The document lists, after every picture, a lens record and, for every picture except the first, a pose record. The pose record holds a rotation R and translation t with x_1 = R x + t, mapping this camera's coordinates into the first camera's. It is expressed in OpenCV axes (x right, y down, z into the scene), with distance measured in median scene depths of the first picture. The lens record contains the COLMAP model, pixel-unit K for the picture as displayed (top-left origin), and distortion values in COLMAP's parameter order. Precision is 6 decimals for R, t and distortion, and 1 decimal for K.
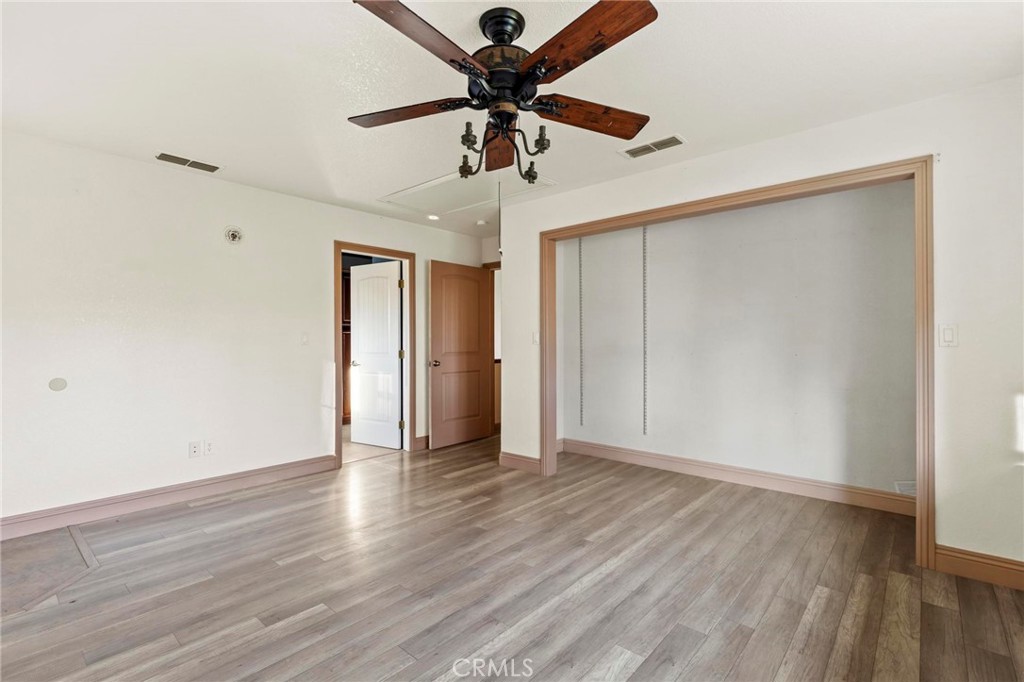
lens RADIAL K [[466.6, 0, 511.6], [0, 466.6, 340.3], [0, 0, 1]] dist [0.002482, 0.000537]
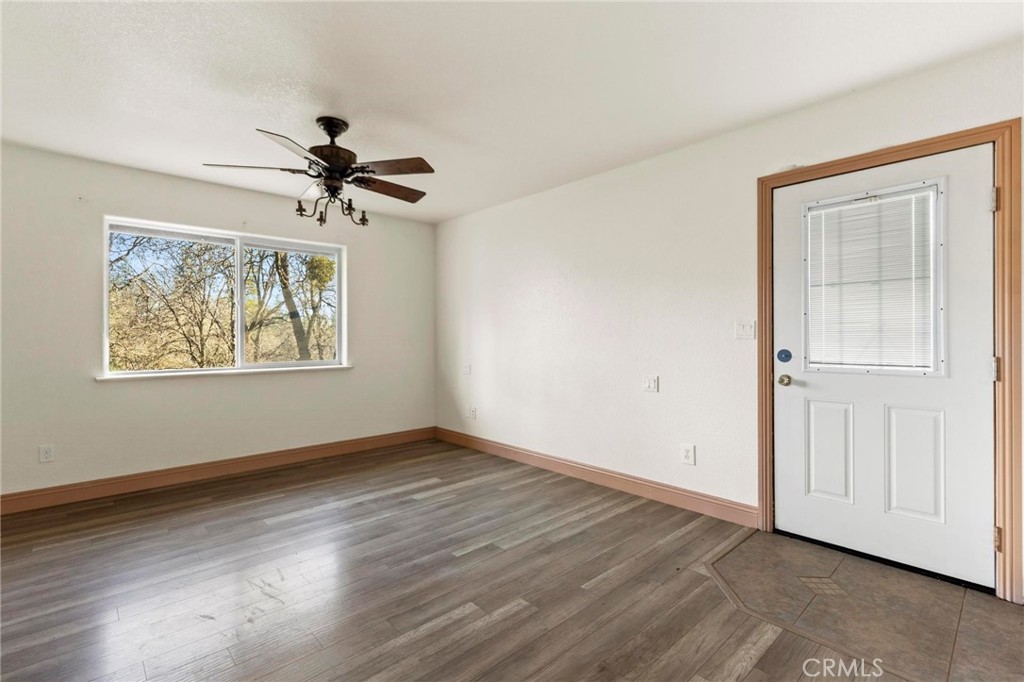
lens RADIAL K [[466.6, 0, 510.2], [0, 466.6, 335.8], [0, 0, 1]] dist [0.002482, 0.000537]
pose [[-0.994328, 0.001448, 0.106347, -0.696441], [0.001215, 0.999997, -0.002259, 0.007840], [-0.106349, -0.002117, -0.994327, 2.264235]]
